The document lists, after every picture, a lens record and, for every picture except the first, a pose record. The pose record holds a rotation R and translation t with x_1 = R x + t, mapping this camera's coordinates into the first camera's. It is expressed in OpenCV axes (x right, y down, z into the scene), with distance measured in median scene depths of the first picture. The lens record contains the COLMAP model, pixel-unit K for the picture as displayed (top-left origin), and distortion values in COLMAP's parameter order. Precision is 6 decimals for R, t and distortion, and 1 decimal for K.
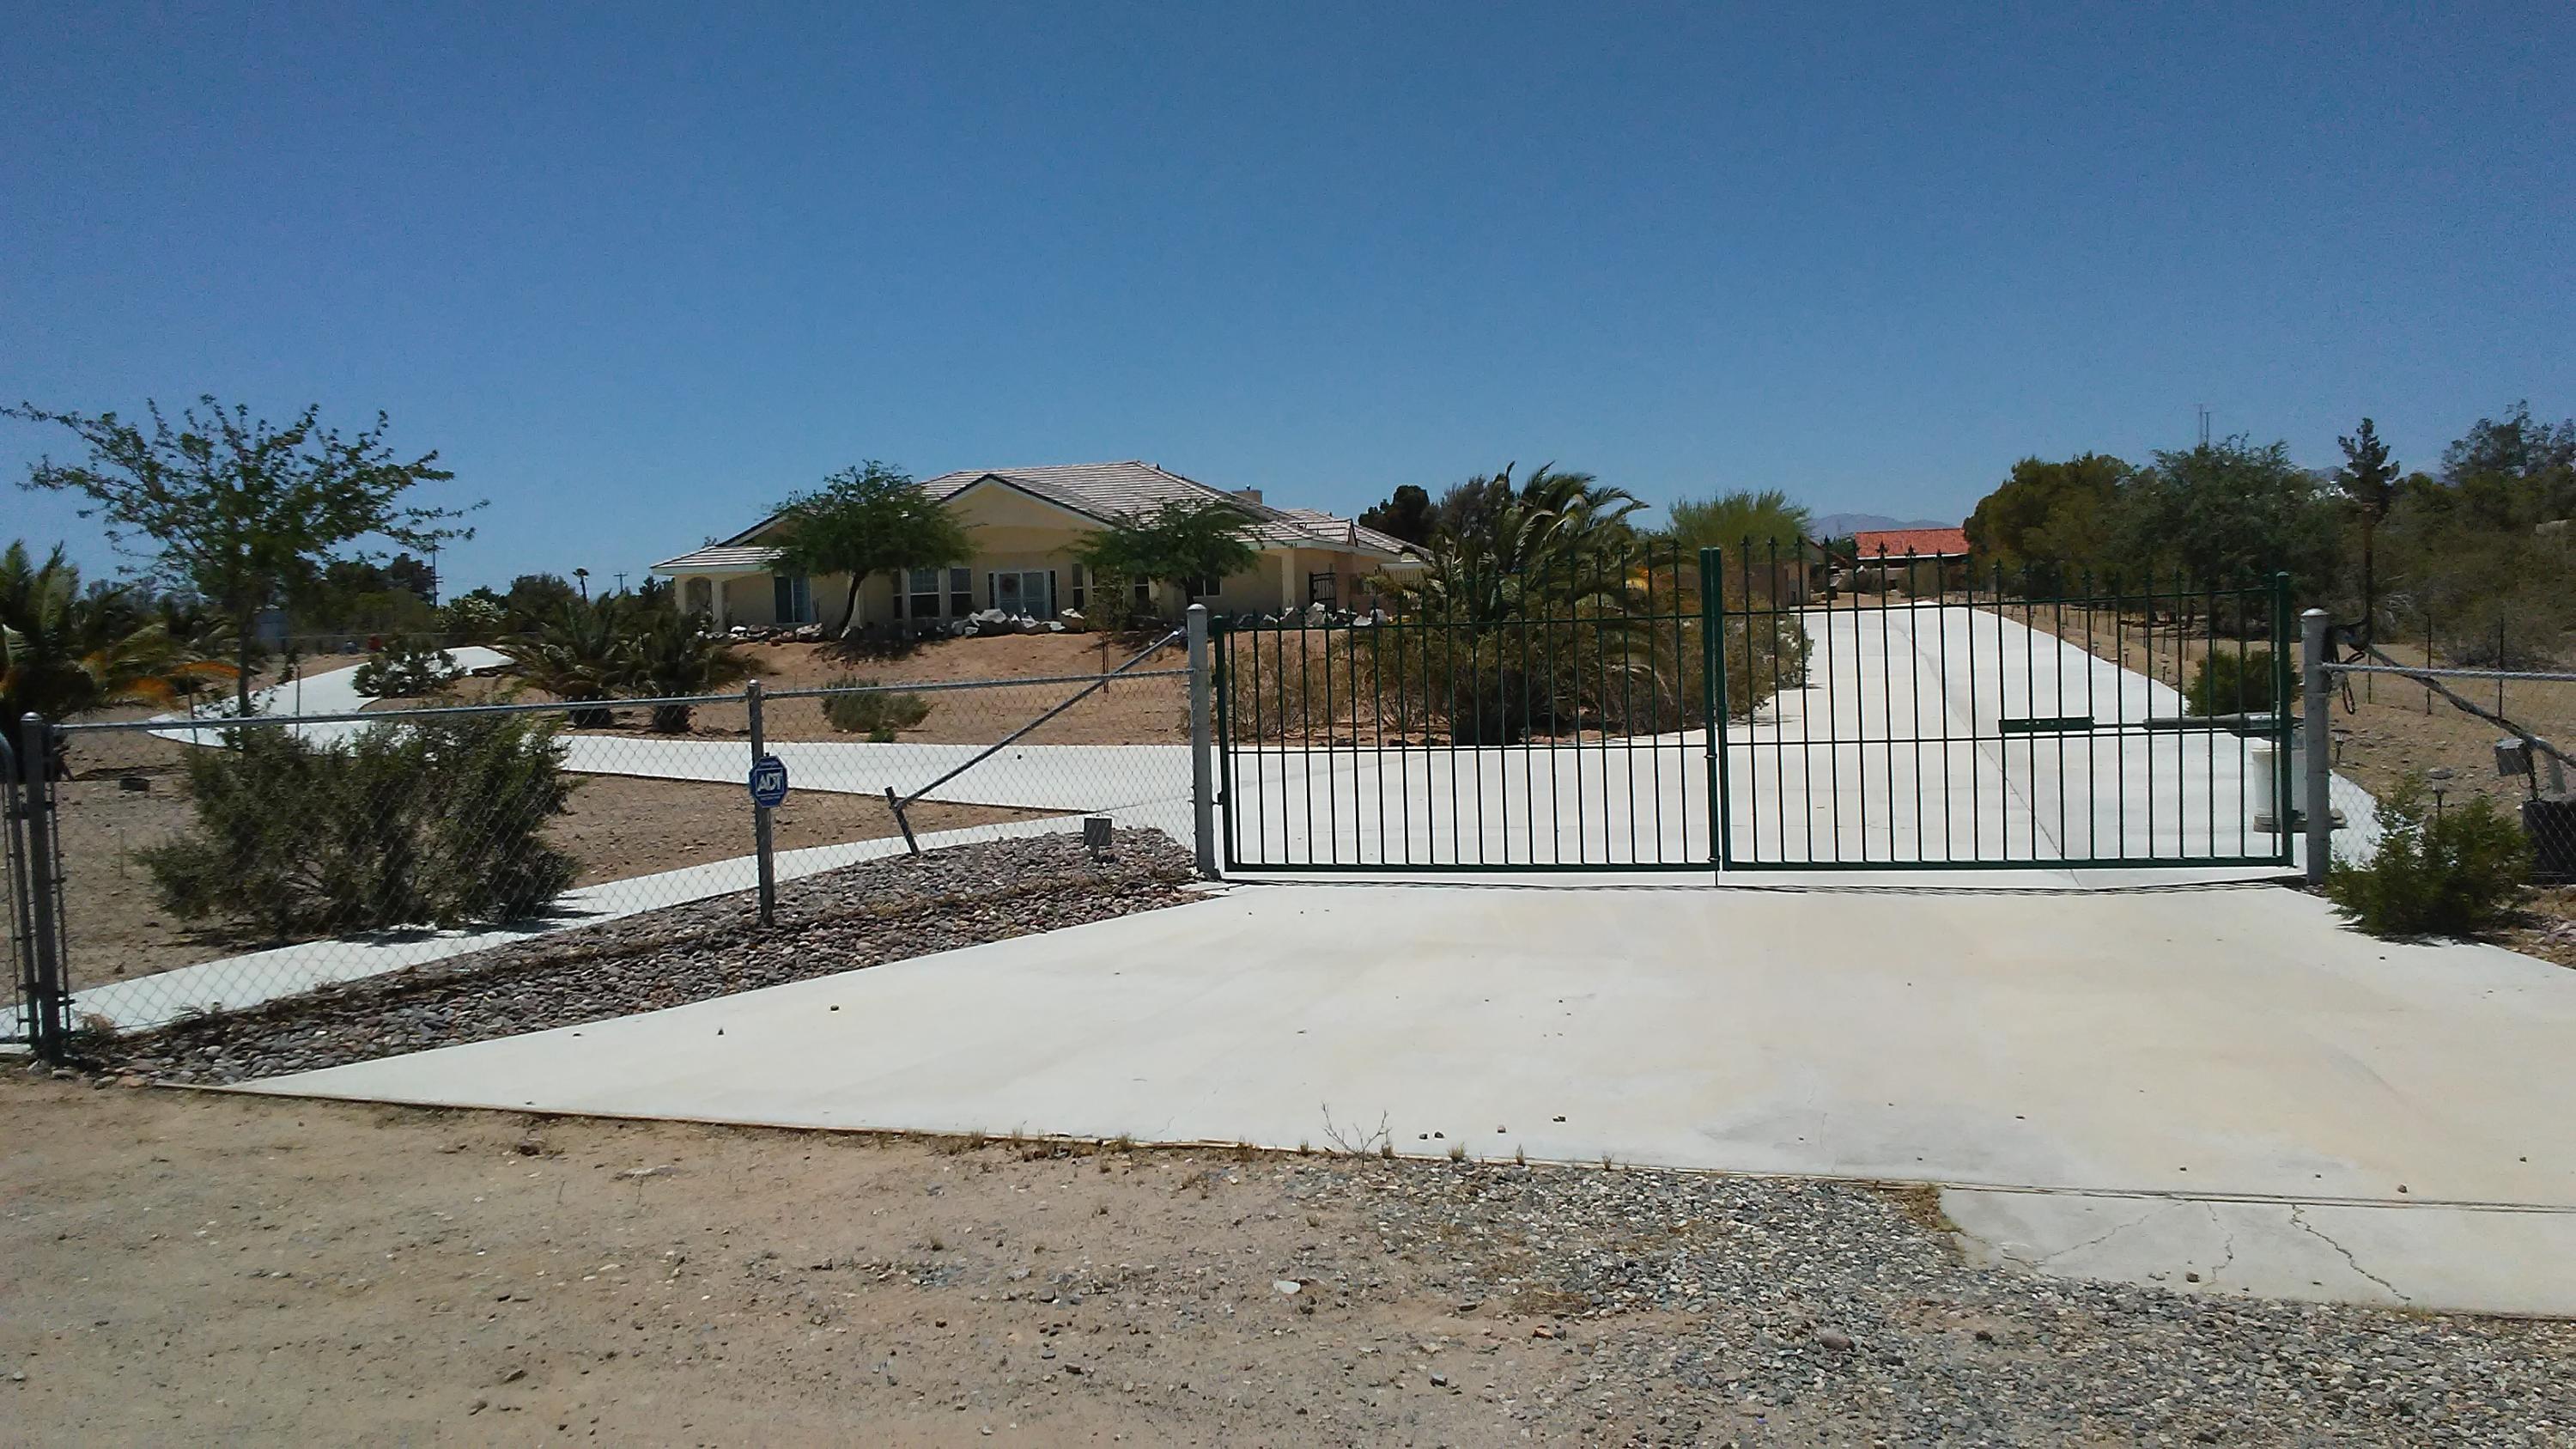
lens RADIAL K [[2225.9, 0, 1288.0], [0, 2225.9, 724.5], [0, 0, 1]] dist [0.041803, -0.020324]
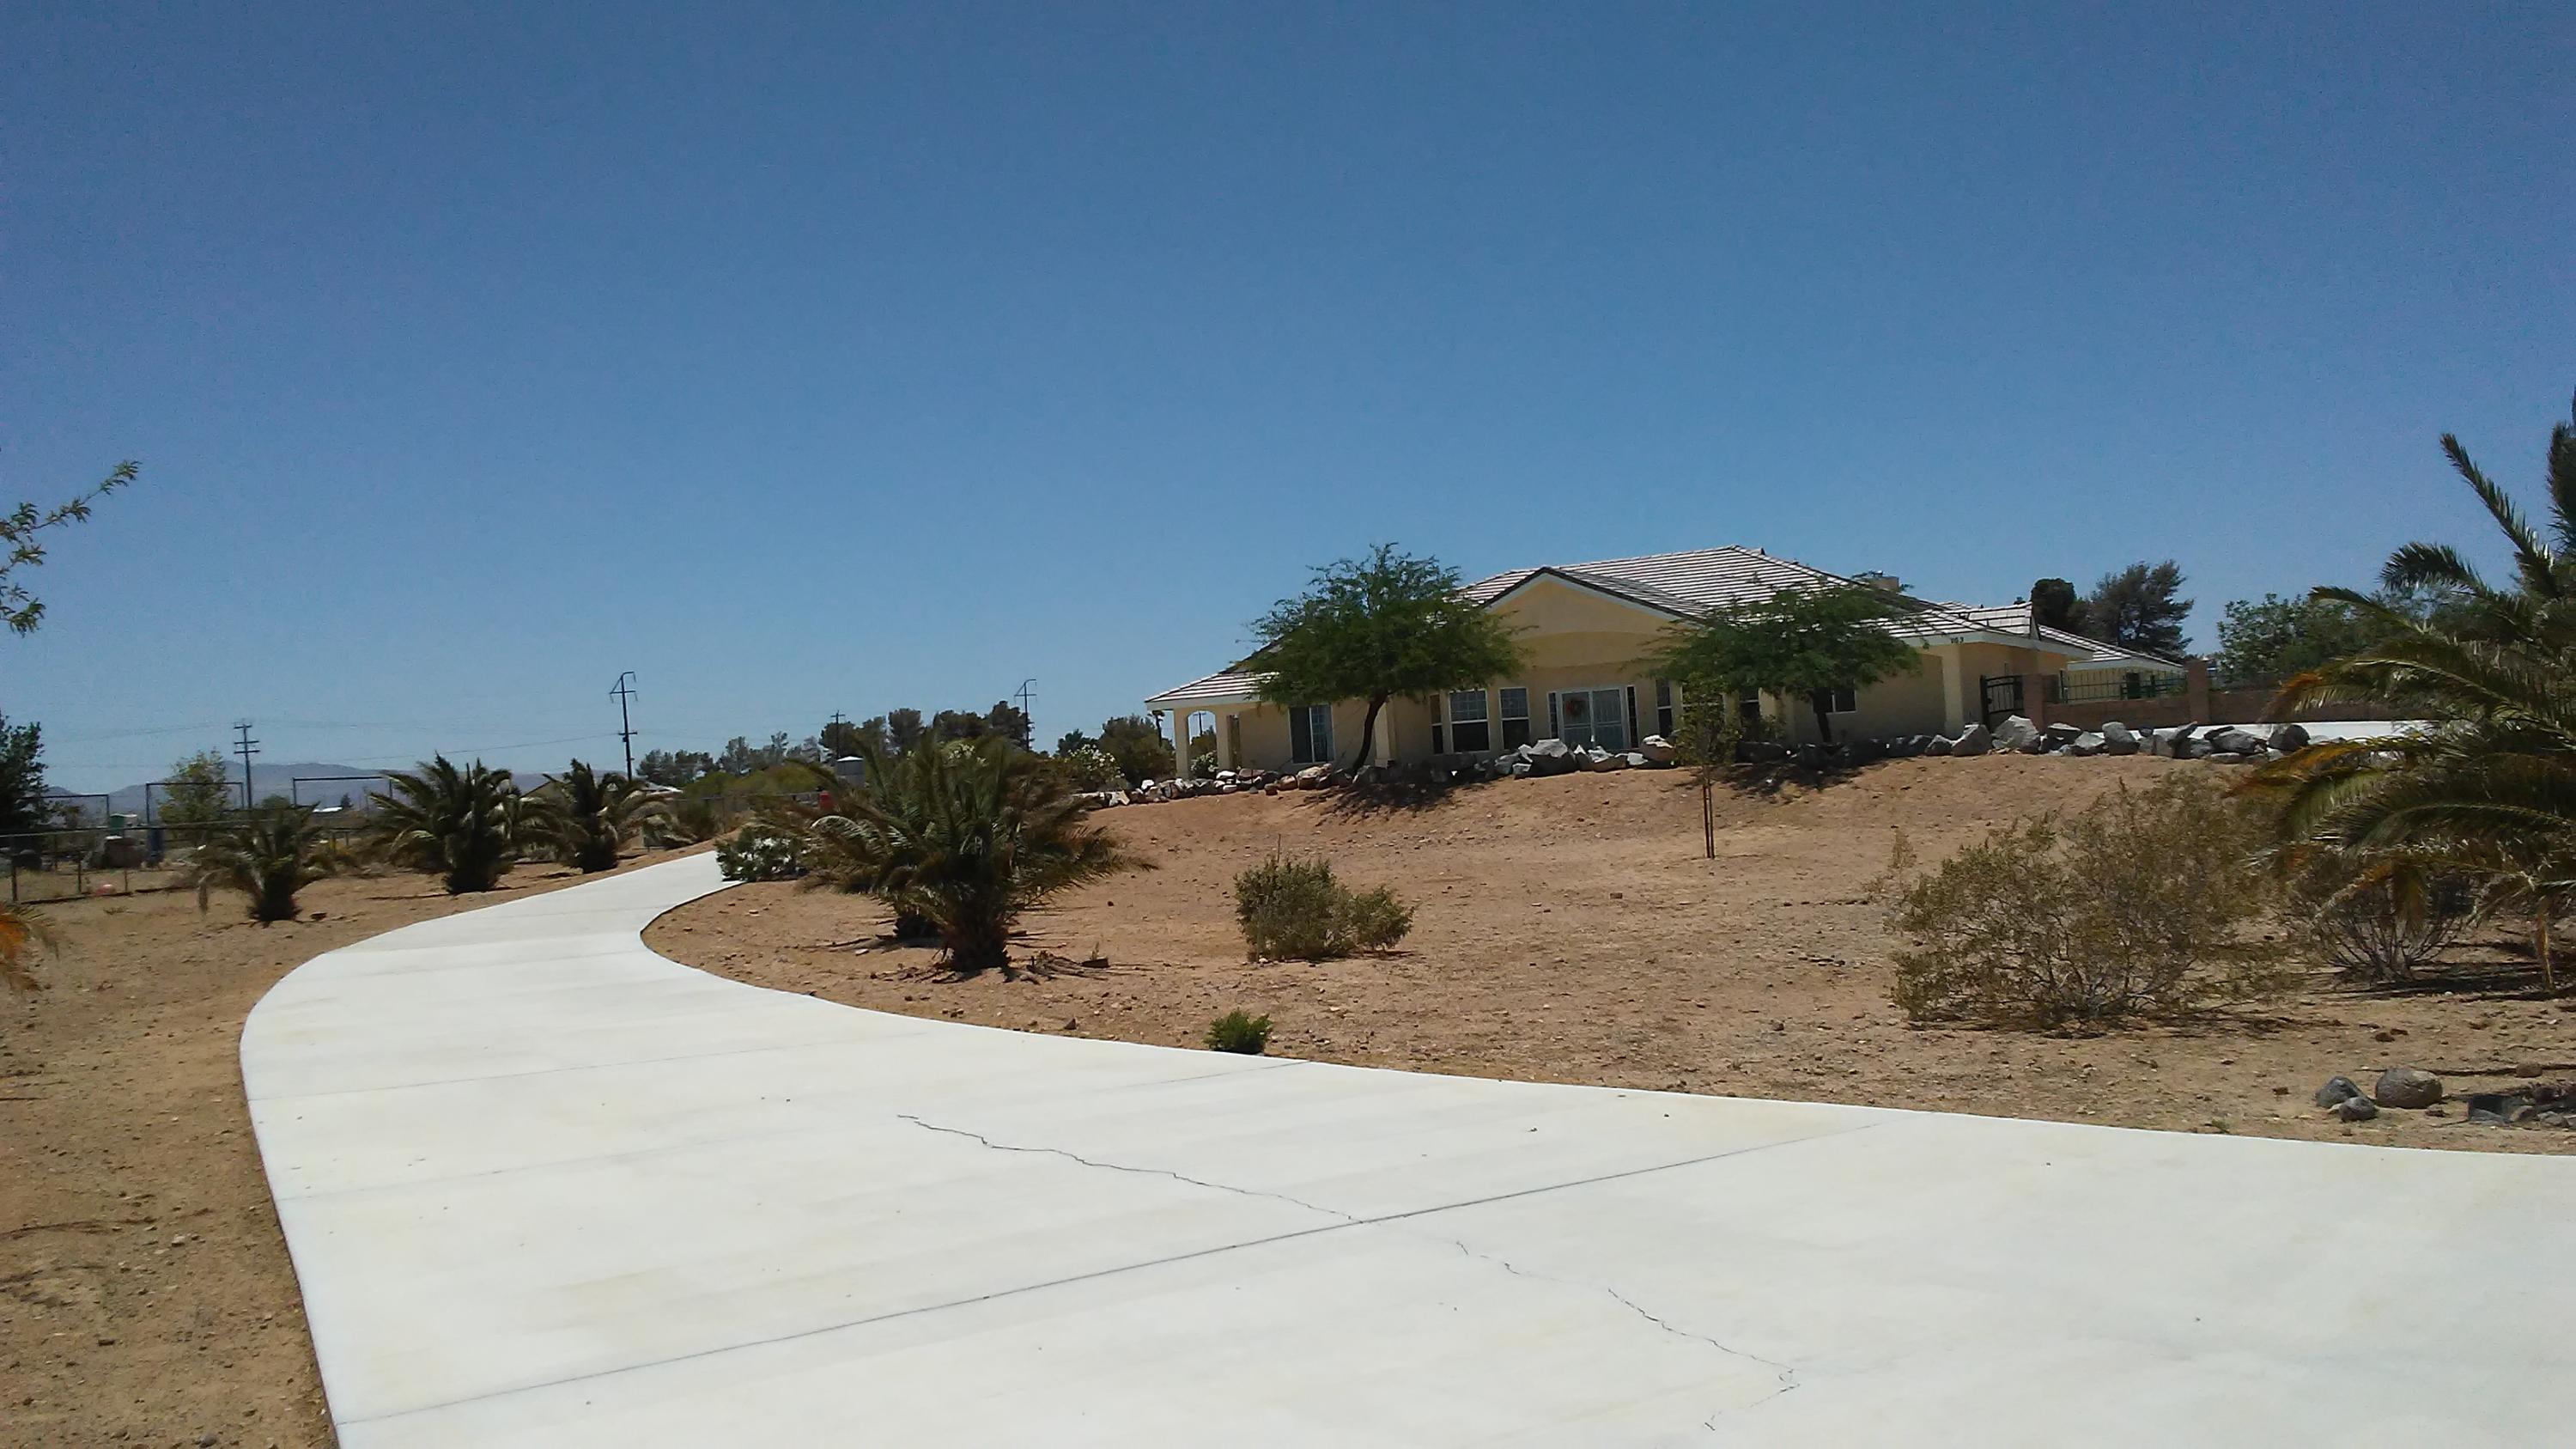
lens RADIAL K [[2225.9, 0, 1288.0], [0, 2225.9, 724.5], [0, 0, 1]] dist [0.041803, -0.020324]
pose [[0.965498, -0.031836, -0.258459, -0.022813], [0.017016, 0.998091, -0.059375, -0.013035], [0.259856, 0.052928, 0.964196, 0.243685]]
